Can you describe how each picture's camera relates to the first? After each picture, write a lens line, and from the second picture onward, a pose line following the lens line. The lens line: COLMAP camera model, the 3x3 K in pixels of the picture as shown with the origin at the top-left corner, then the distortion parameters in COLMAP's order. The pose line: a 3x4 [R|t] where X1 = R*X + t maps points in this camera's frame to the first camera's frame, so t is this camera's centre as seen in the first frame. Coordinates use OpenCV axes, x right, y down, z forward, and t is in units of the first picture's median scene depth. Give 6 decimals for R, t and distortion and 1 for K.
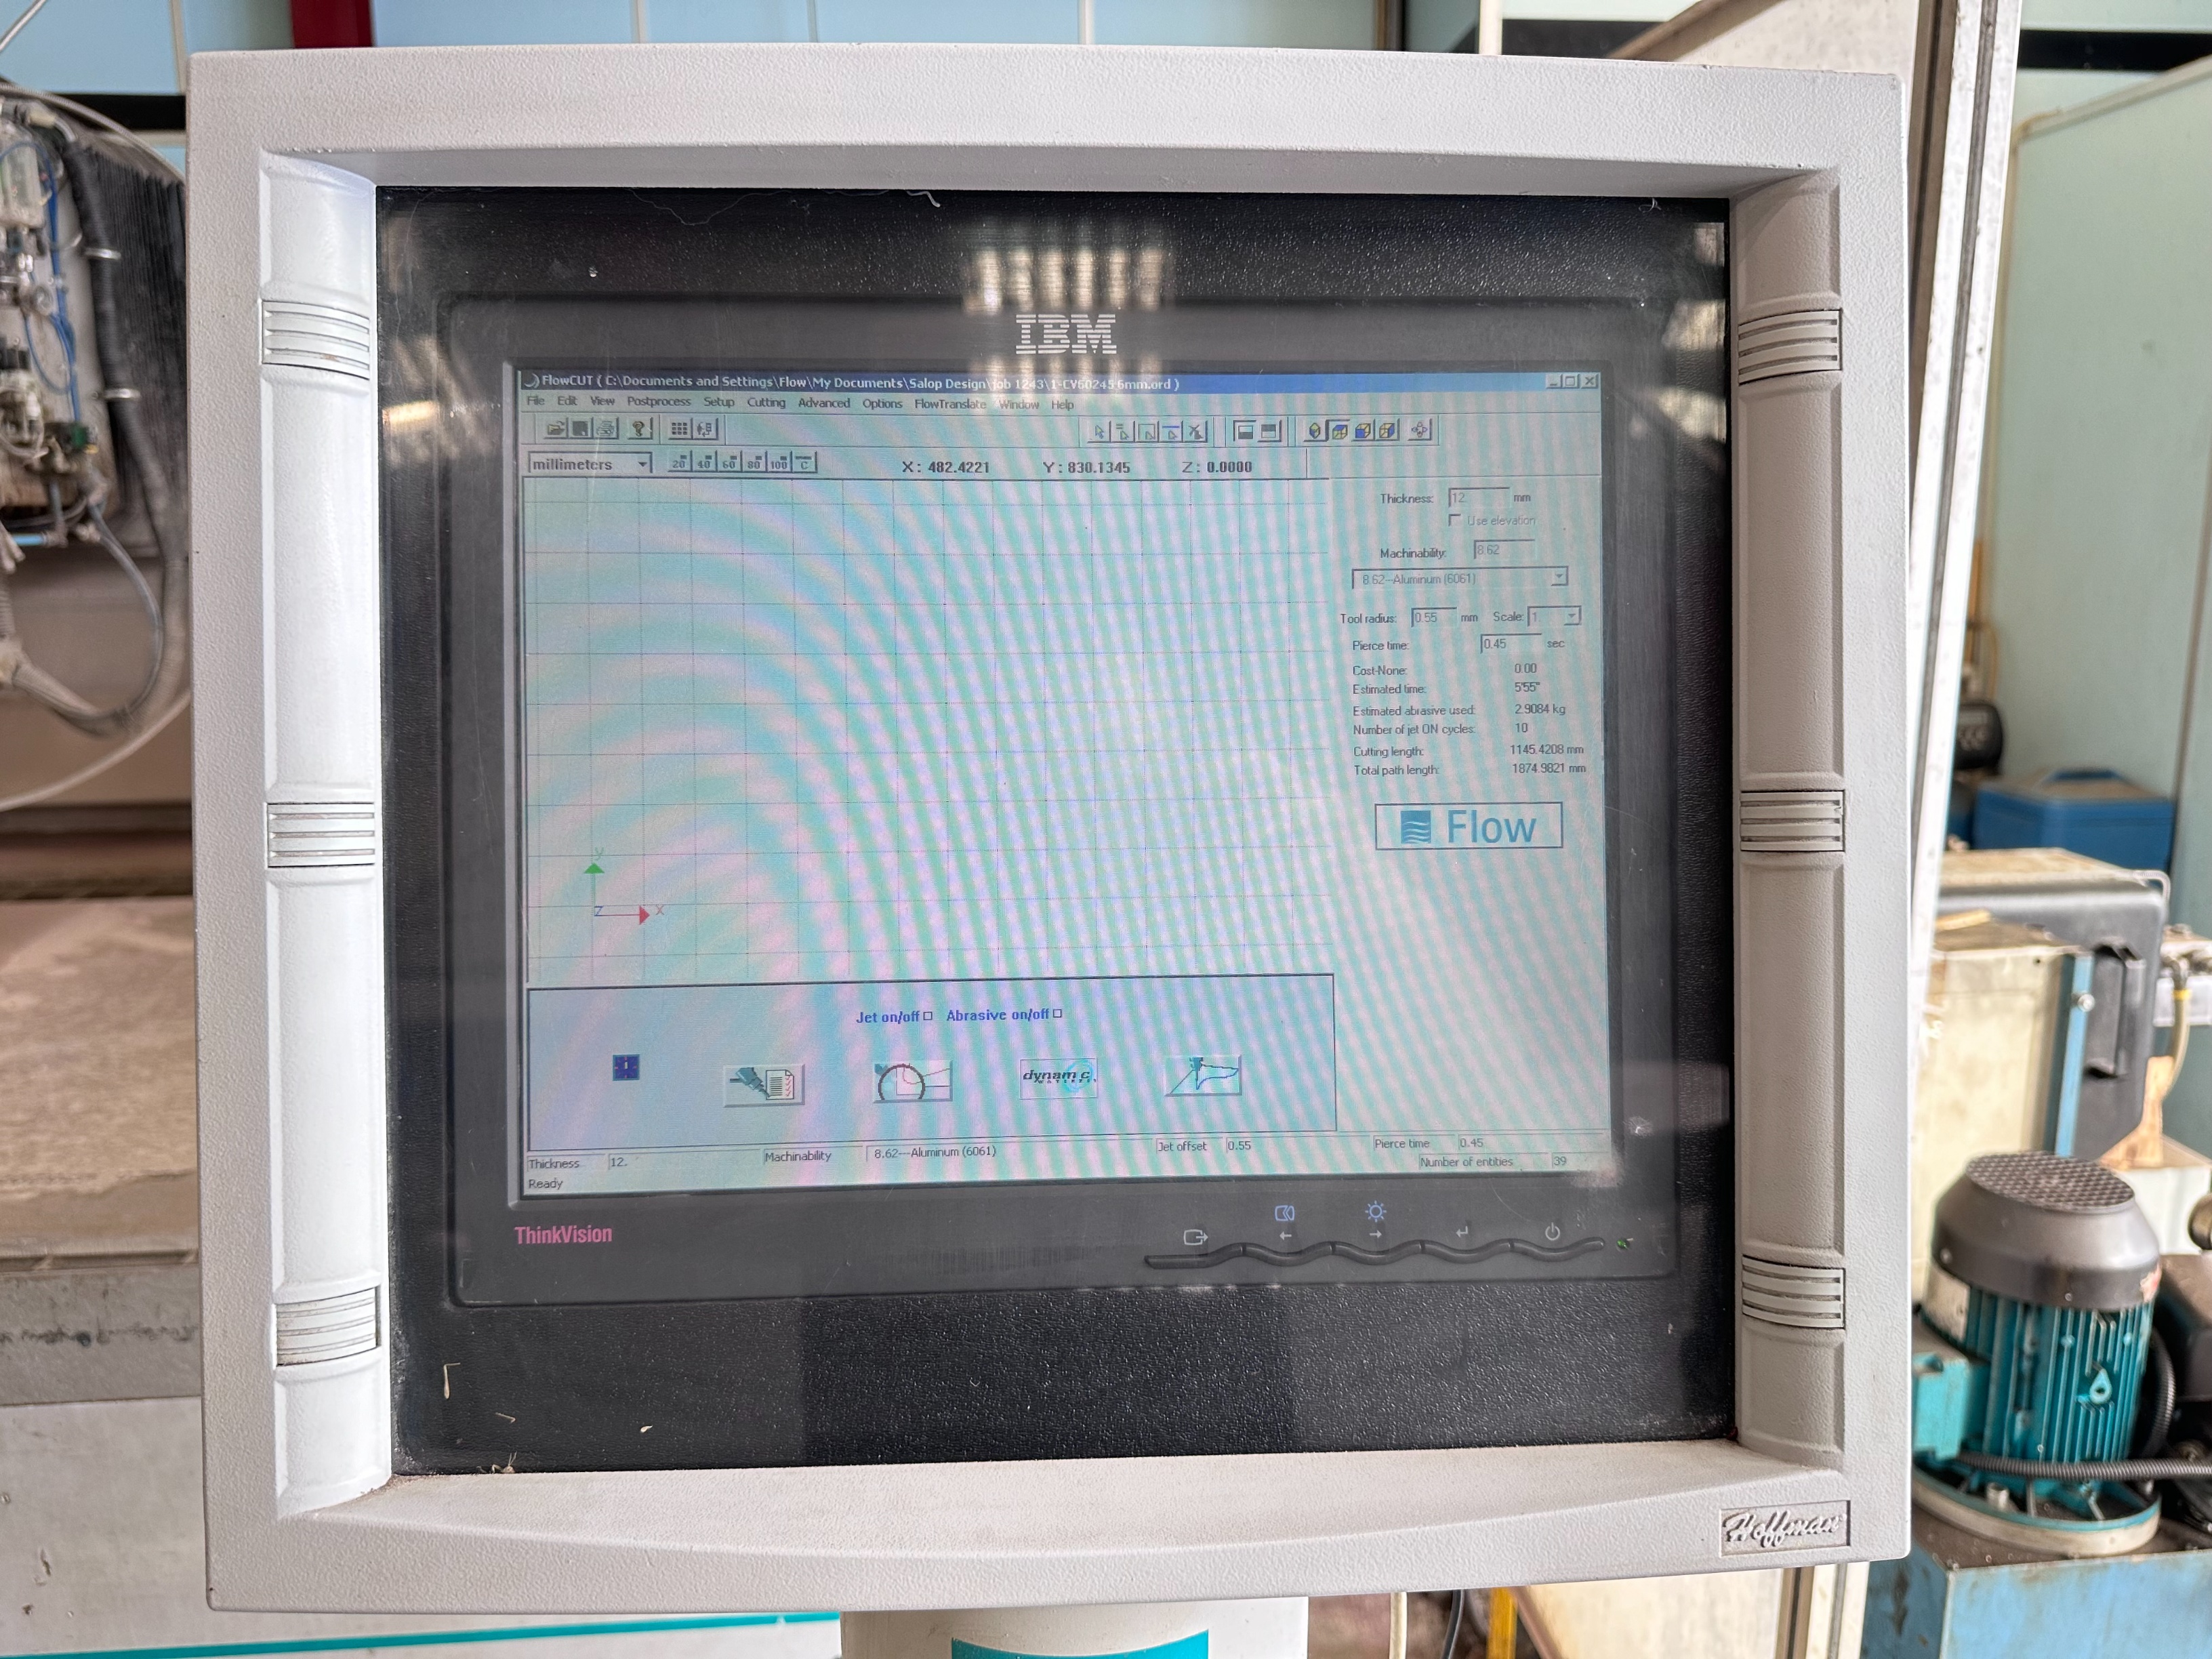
lens RADIAL K [[1594.8, 0, 1149.9], [0, 1594.8, 825.3], [0, 0, 1]] dist [0.022810, -0.033729]
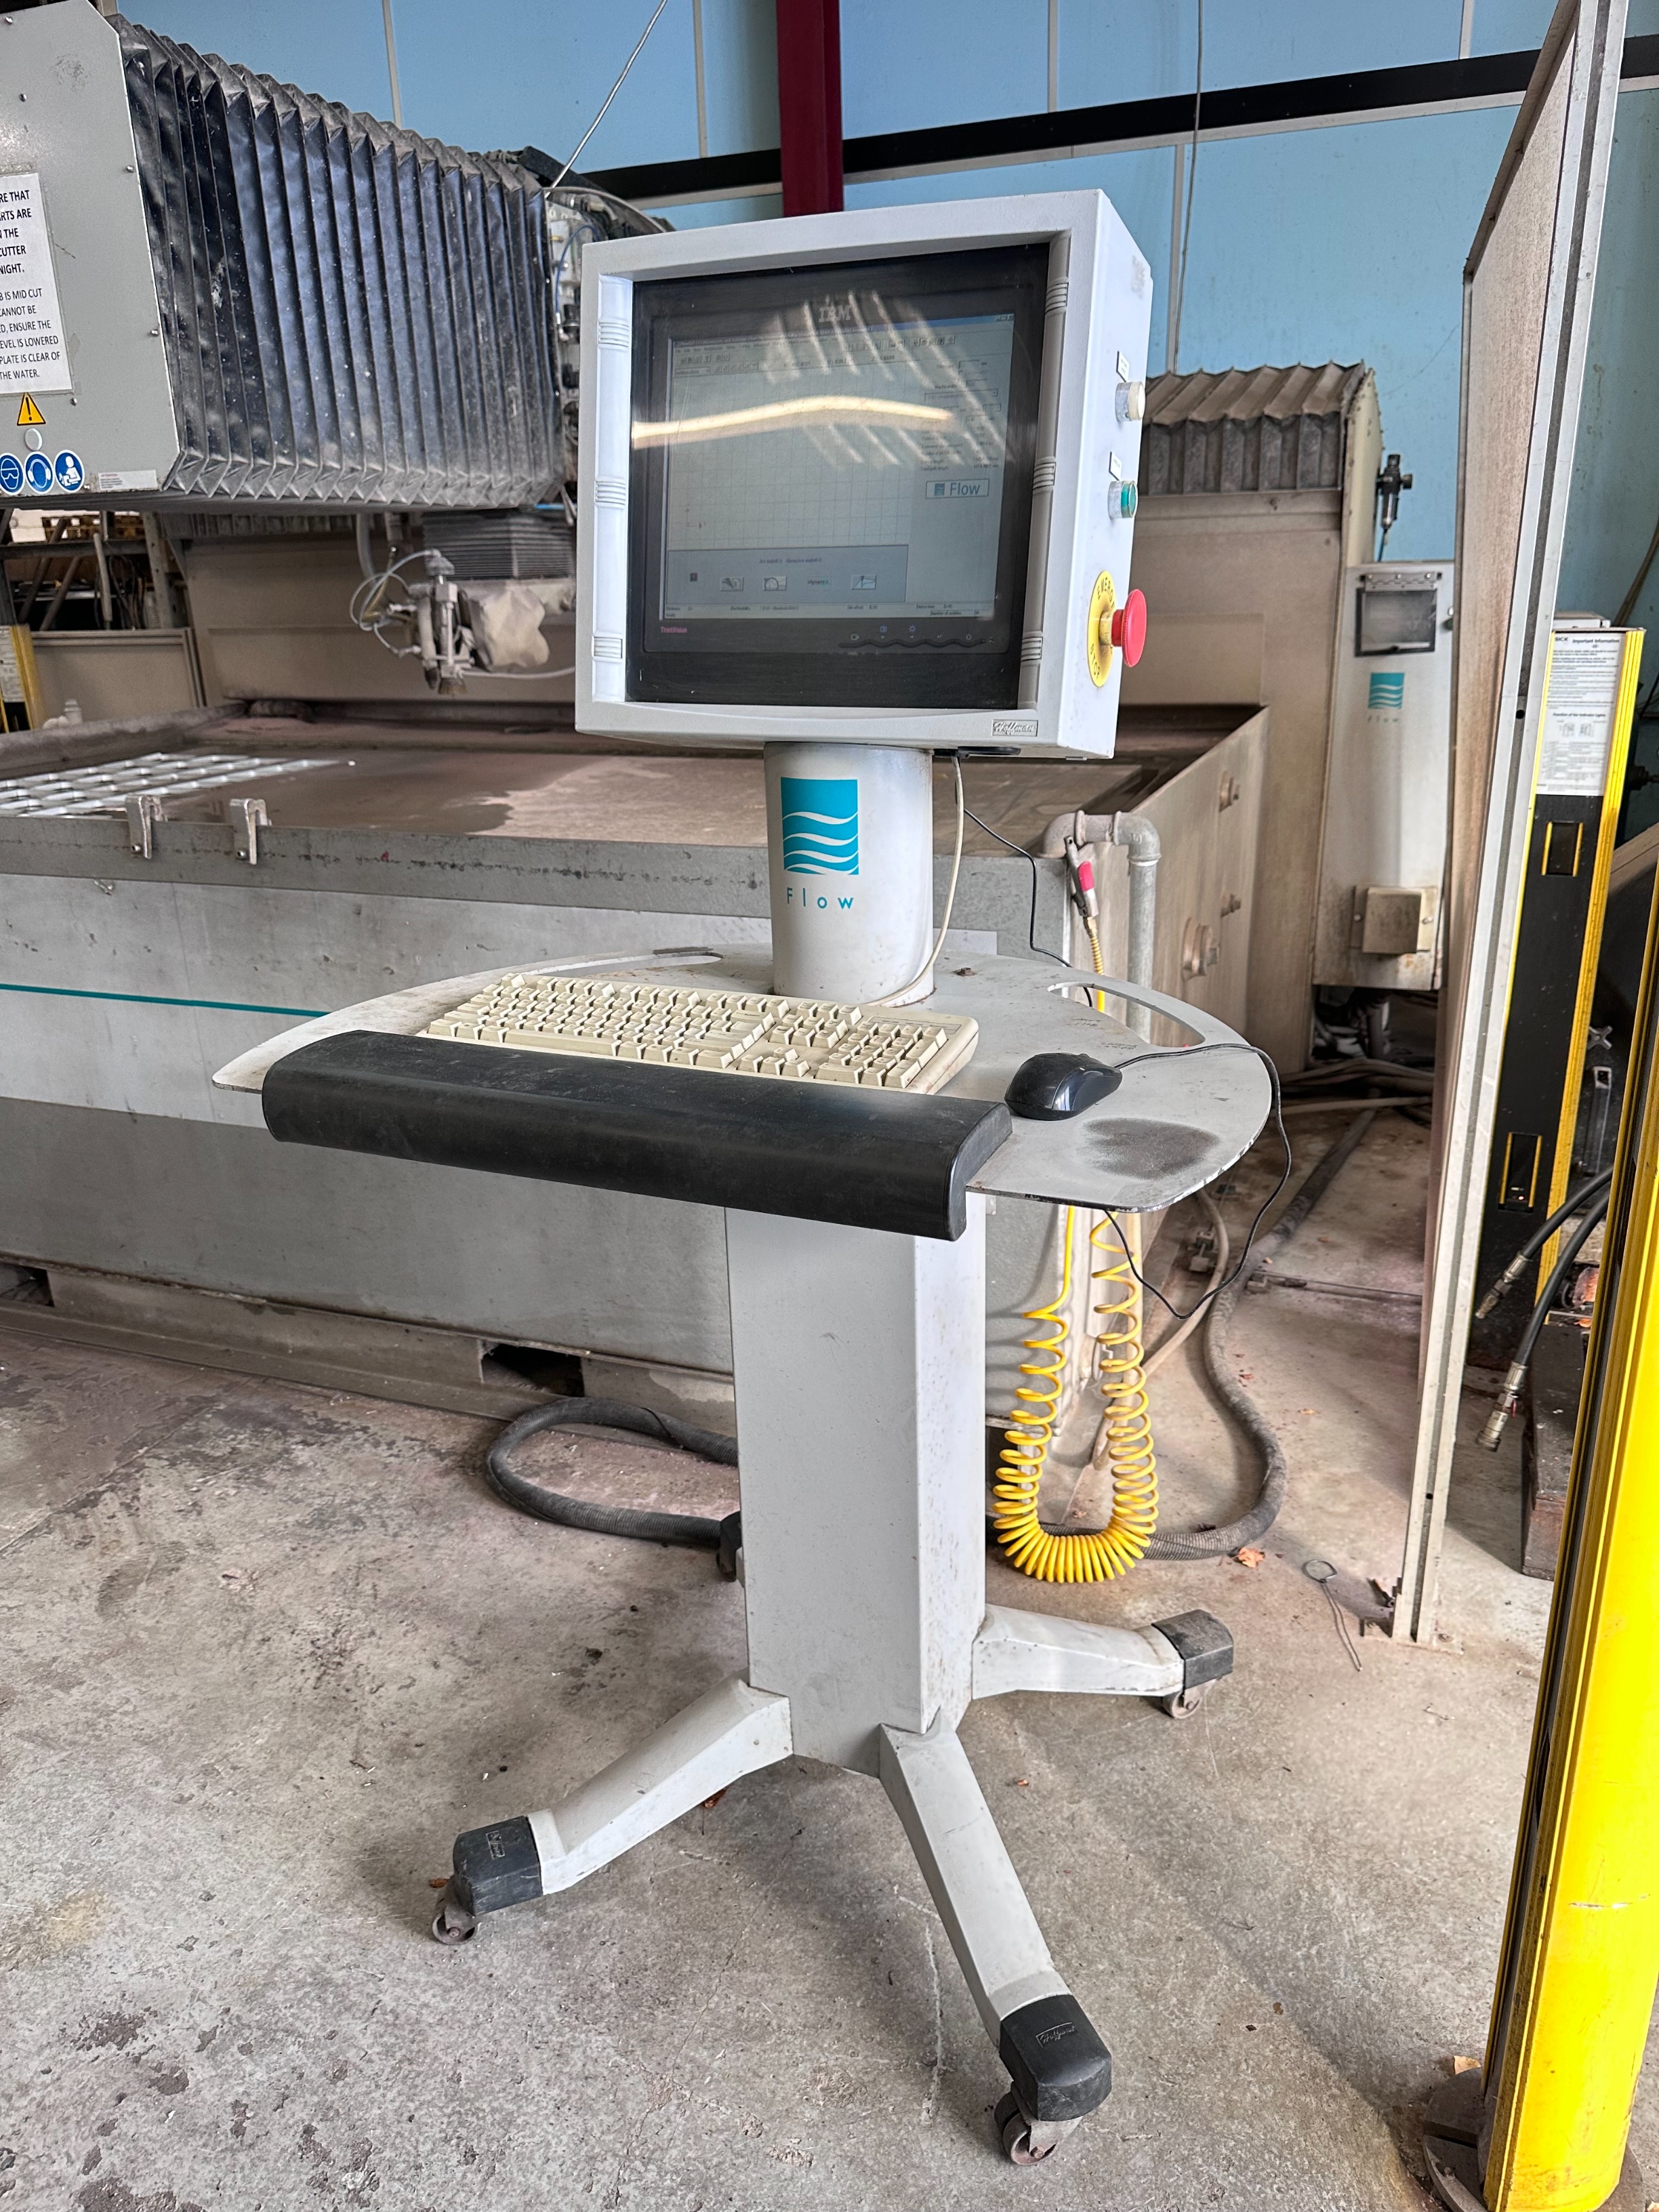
lens RADIAL K [[1594.9, 0, 837.9], [0, 1594.9, 1129.4], [0, 0, 1]] dist [0.023318, -0.034656]
pose [[0.891695, 0.132703, -0.432747, 1.400666], [-0.057627, 0.981561, 0.182256, 0.613115], [0.448954, -0.137579, 0.882900, -1.763296]]
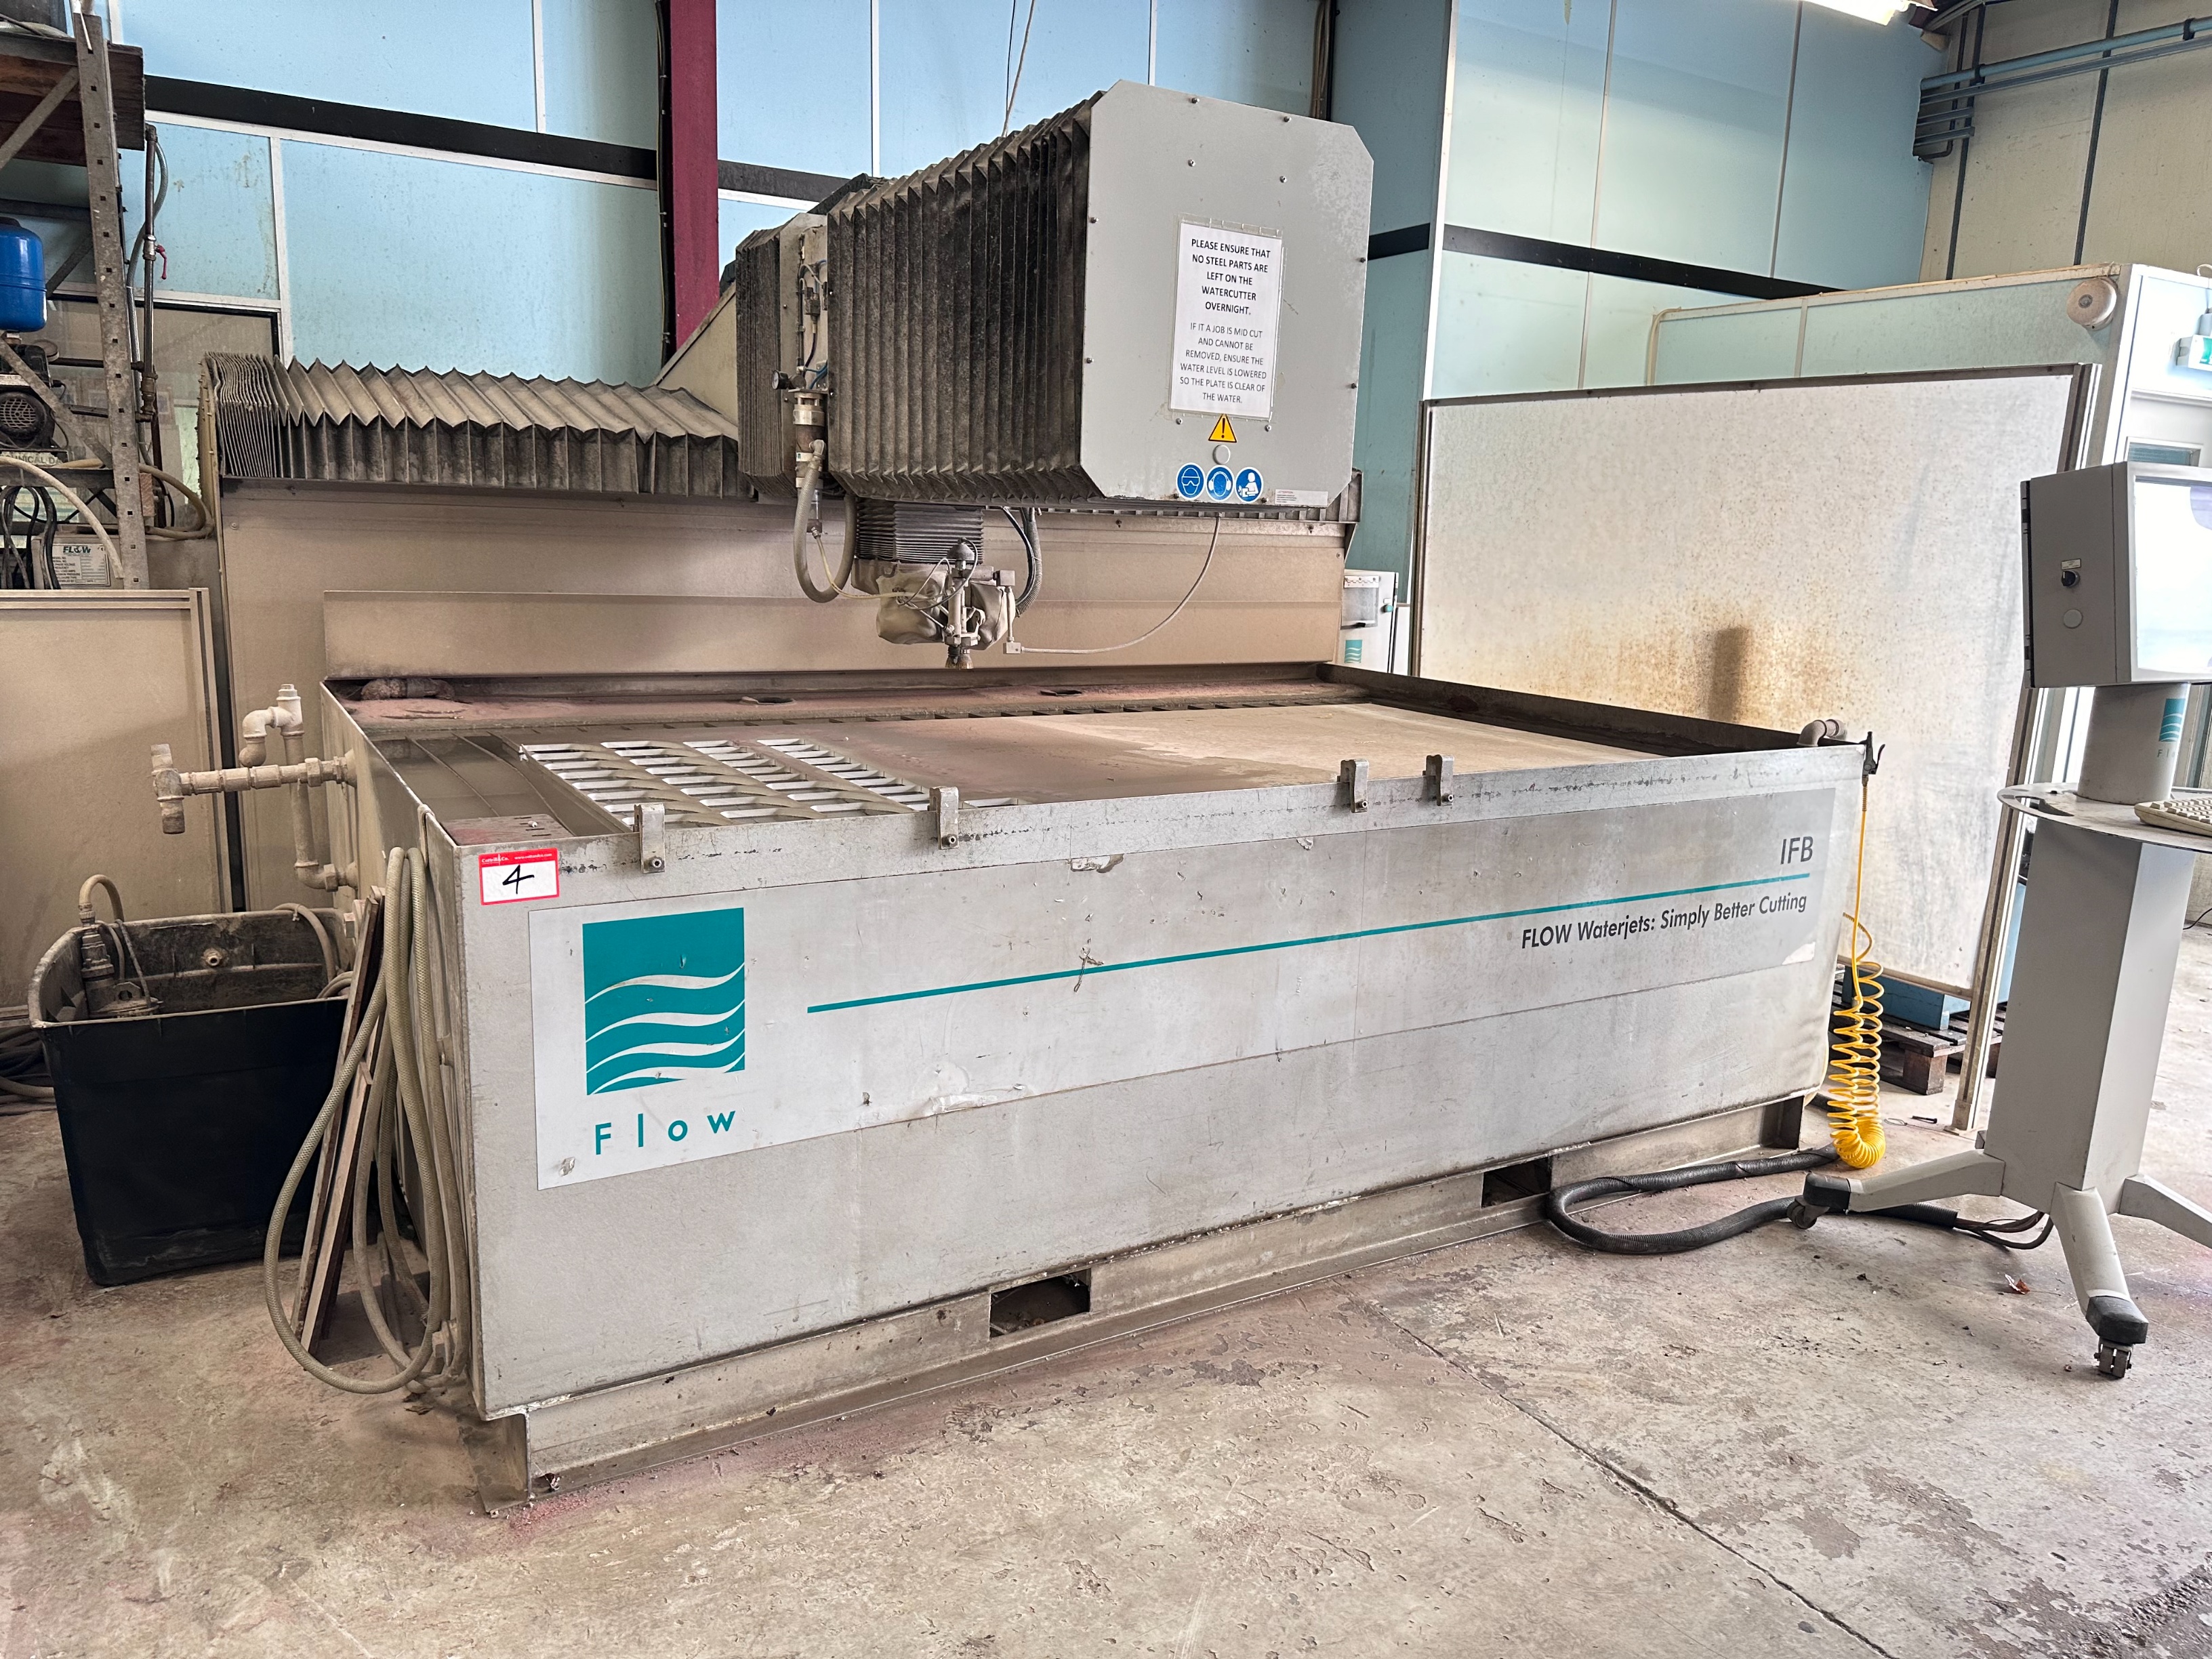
lens RADIAL K [[1559.9, 0, 1108.4], [0, 1559.9, 820.5], [0, 0, 1]] dist [0.173540, -0.330965]
pose [[0.901707, -0.046339, 0.429858, -7.000081], [0.039980, 0.998917, 0.023817, 0.682880], [-0.430496, -0.004291, 0.902583, -3.089656]]
